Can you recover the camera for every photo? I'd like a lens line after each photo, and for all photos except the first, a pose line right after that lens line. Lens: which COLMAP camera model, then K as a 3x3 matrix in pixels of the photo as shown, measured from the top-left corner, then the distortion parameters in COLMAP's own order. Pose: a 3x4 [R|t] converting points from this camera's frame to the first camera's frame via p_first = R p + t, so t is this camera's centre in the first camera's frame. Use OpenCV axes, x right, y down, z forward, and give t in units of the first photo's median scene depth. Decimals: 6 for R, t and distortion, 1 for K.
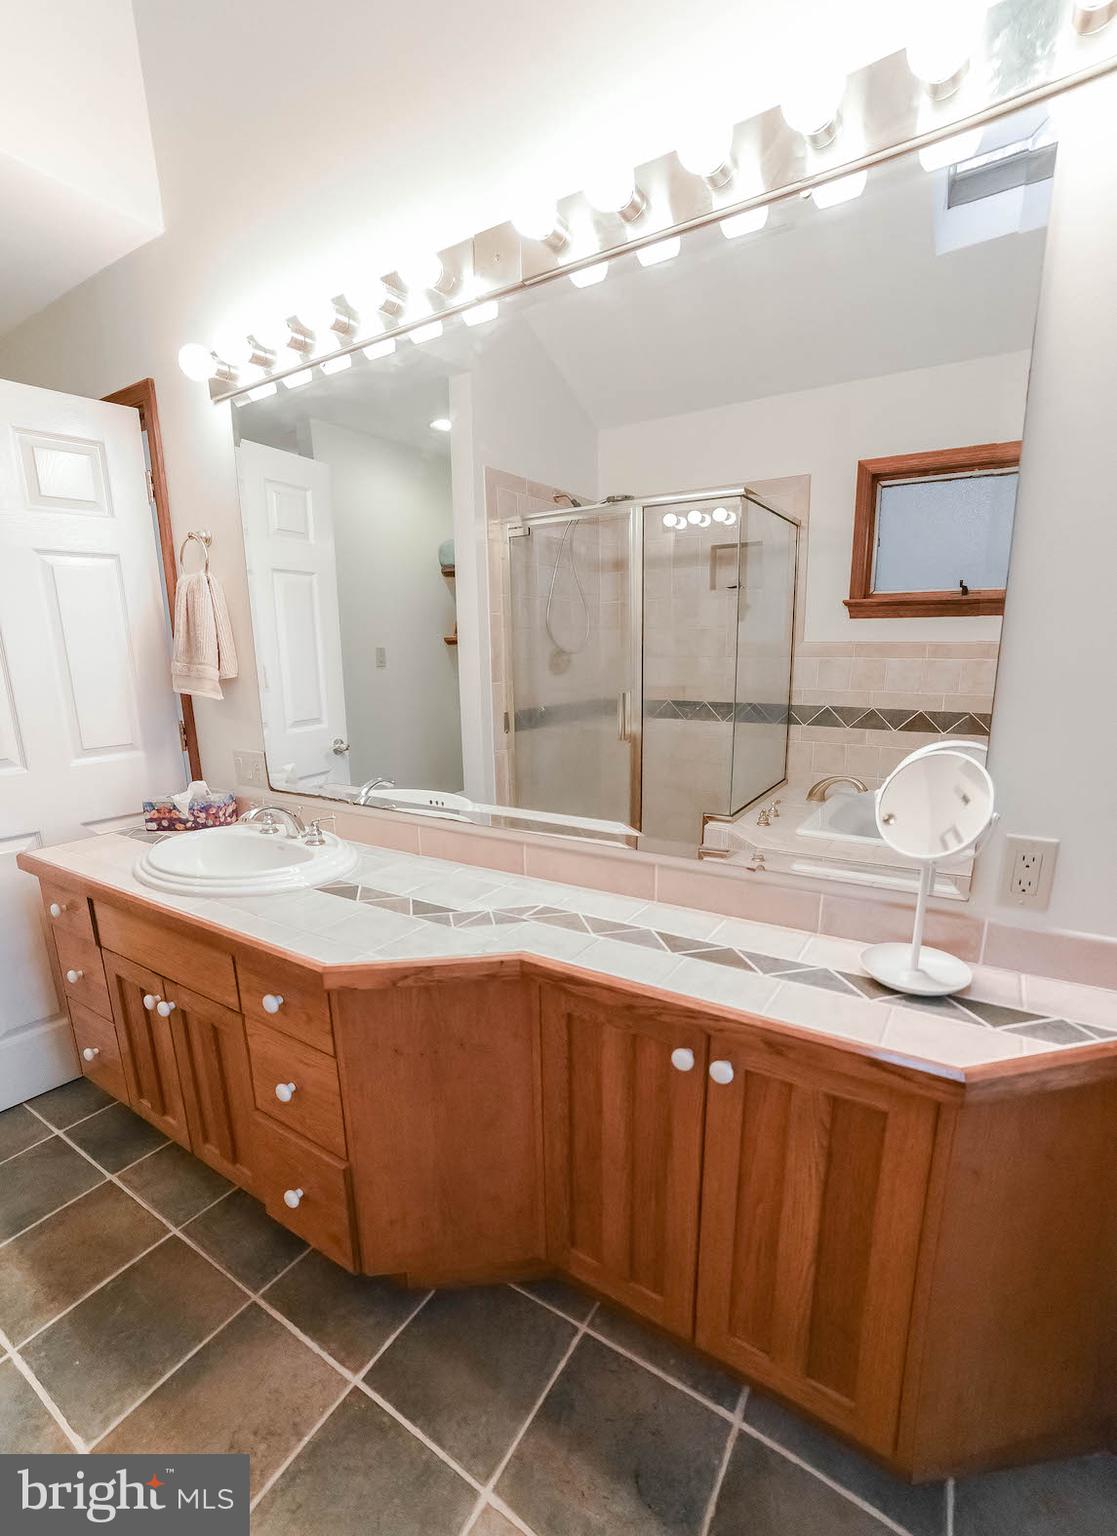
lens RADIAL K [[650.3, 0, 562.2], [0, 650.3, 801.4], [0, 0, 1]] dist [0.001358, 0.000327]
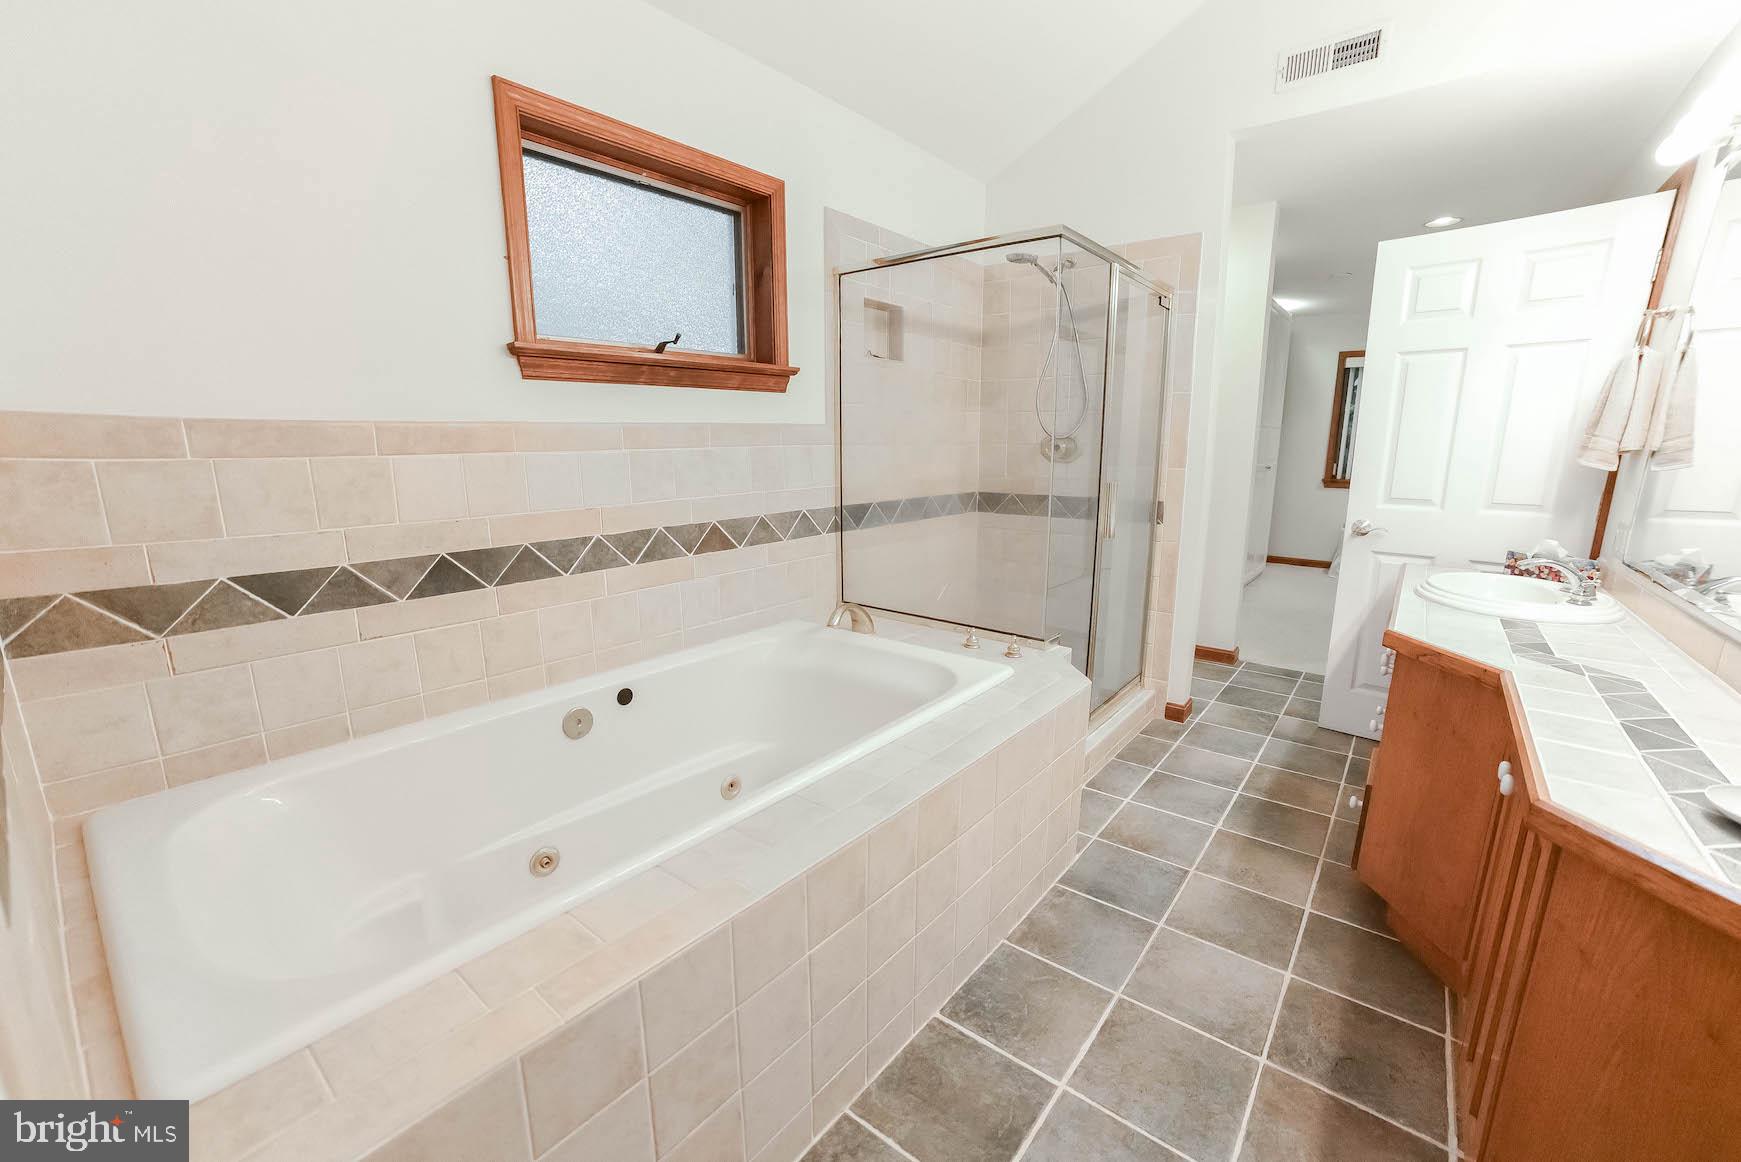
lens RADIAL K [[707.5, 0, 872.4], [0, 707.5, 589.6], [0, 0, 1]] dist [-0.085706, 0.037955]
pose [[-0.117608, 0.218287, -0.968772, 1.061691], [-0.232698, 0.942324, 0.240577, 0.063038], [0.965412, 0.253725, -0.060030, -0.039234]]
